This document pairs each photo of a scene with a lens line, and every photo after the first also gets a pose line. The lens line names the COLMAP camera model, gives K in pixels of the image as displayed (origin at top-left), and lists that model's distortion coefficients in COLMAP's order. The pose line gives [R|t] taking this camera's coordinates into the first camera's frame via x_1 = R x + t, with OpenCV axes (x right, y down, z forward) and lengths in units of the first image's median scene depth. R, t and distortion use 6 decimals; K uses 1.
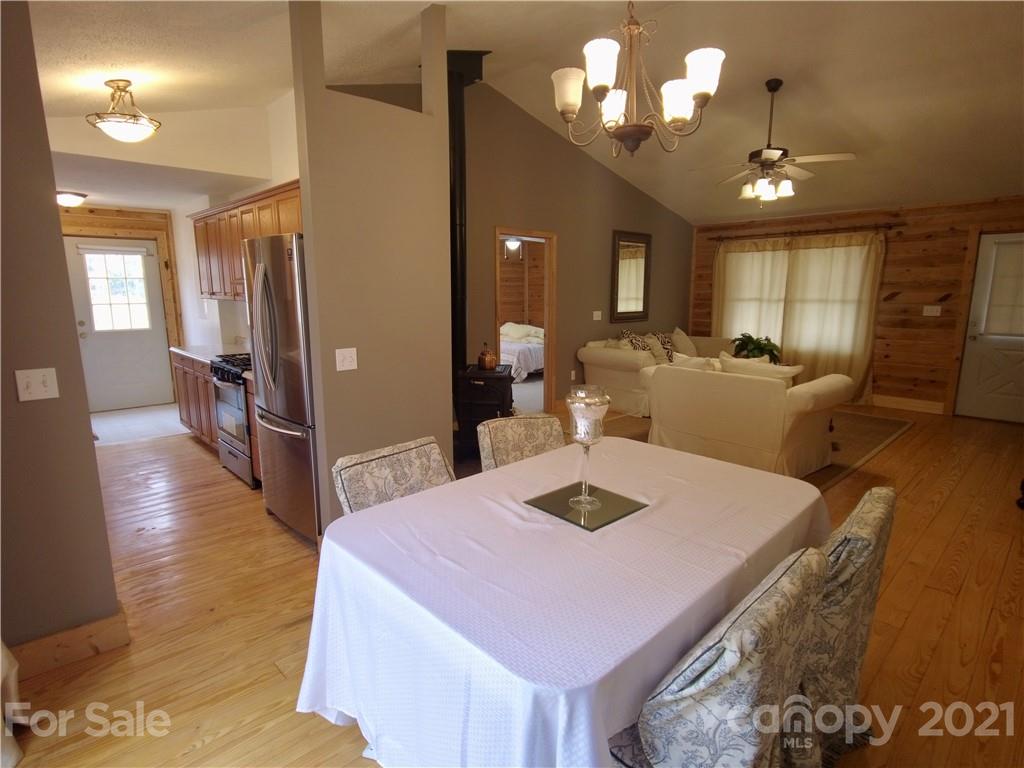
lens RADIAL K [[548.8, 0, 505.0], [0, 548.8, 388.0], [0, 0, 1]] dist [-0.003132, 0.000014]
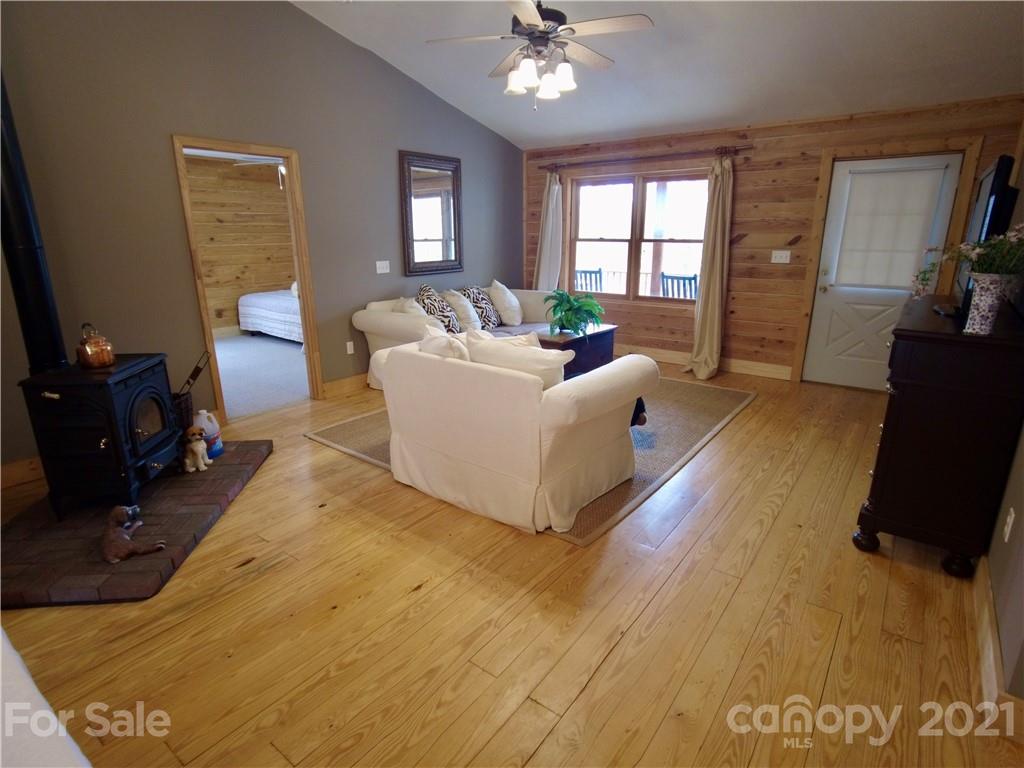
lens RADIAL K [[544.8, 0, 512.0], [0, 544.8, 384.0], [0, 0, 1]] dist [-0.003348, -0.001368]
pose [[0.986167, -0.047736, 0.158730, 0.250724], [0.032058, 0.994481, 0.099899, -0.047100], [-0.162623, -0.093429, 0.982255, 0.251230]]
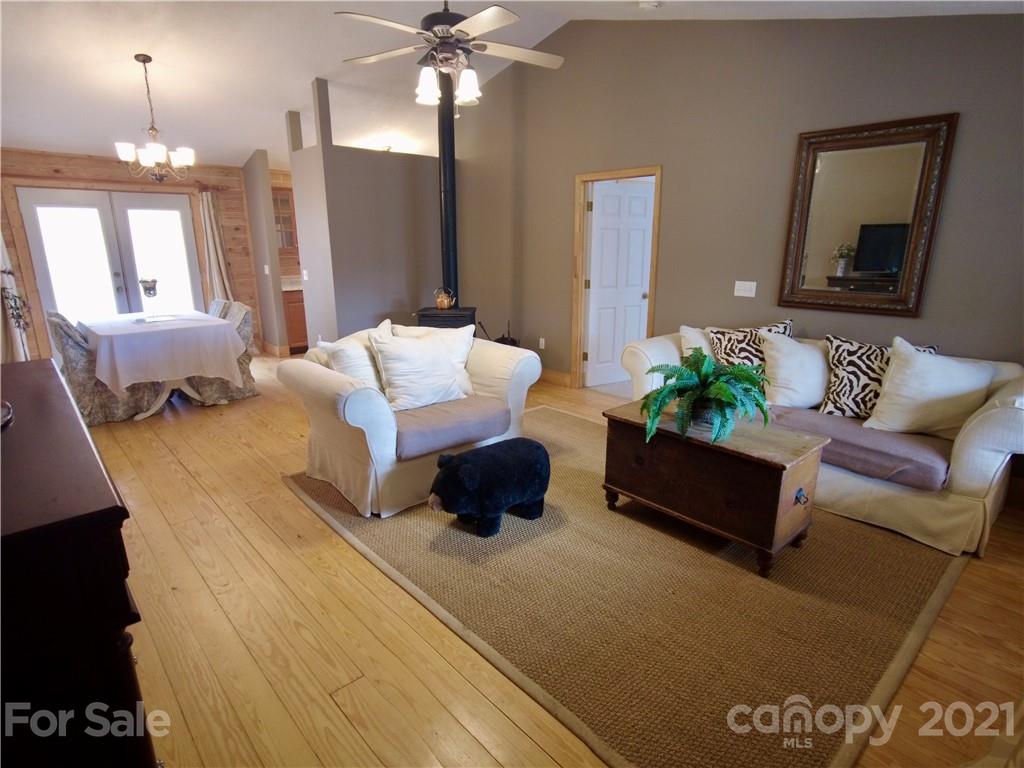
lens RADIAL K [[548.8, 0, 505.0], [0, 548.8, 388.0], [0, 0, 1]] dist [-0.003132, 0.000014]
pose [[-0.011041, 0.261197, -0.965222, 0.910293], [-0.176070, 0.949692, 0.259008, -0.160312], [0.984316, 0.172806, 0.035503, 0.852654]]
